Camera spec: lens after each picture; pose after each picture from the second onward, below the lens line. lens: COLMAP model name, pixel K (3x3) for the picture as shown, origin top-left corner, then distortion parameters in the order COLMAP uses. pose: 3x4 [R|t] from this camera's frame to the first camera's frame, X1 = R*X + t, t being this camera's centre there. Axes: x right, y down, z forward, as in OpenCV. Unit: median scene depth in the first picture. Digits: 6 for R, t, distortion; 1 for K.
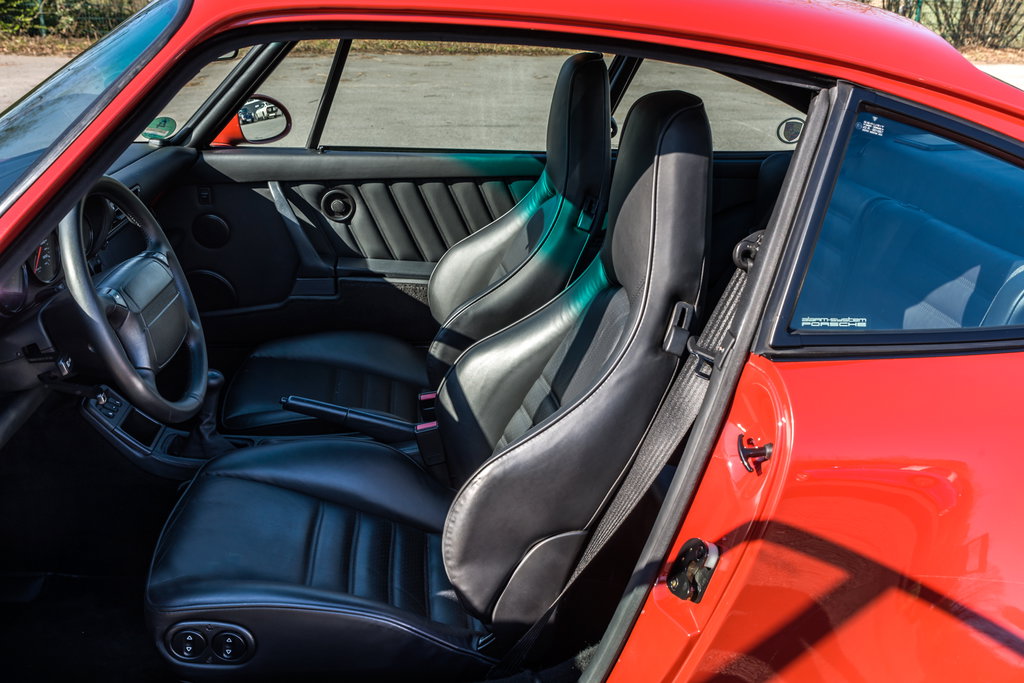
lens RADIAL K [[994.7, 0, 511.3], [0, 994.7, 326.3], [0, 0, 1]] dist [-0.015623, 0.000000]
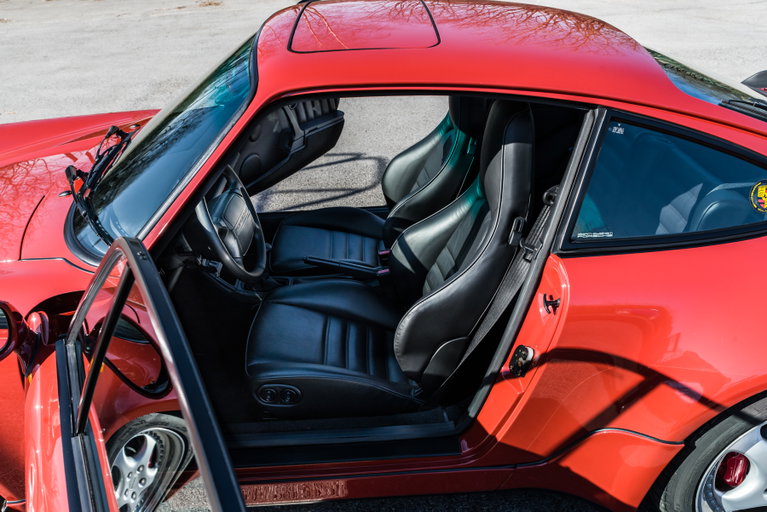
lens RADIAL K [[651.8, 0, 382.4], [0, 651.8, 253.0], [0, 0, 1]] dist [-0.001239, 0.000514]
pose [[0.996020, -0.022022, -0.086367, 0.022854], [0.033526, 0.990400, 0.134103, -0.133844], [0.082584, -0.136464, 0.987197, -0.242024]]
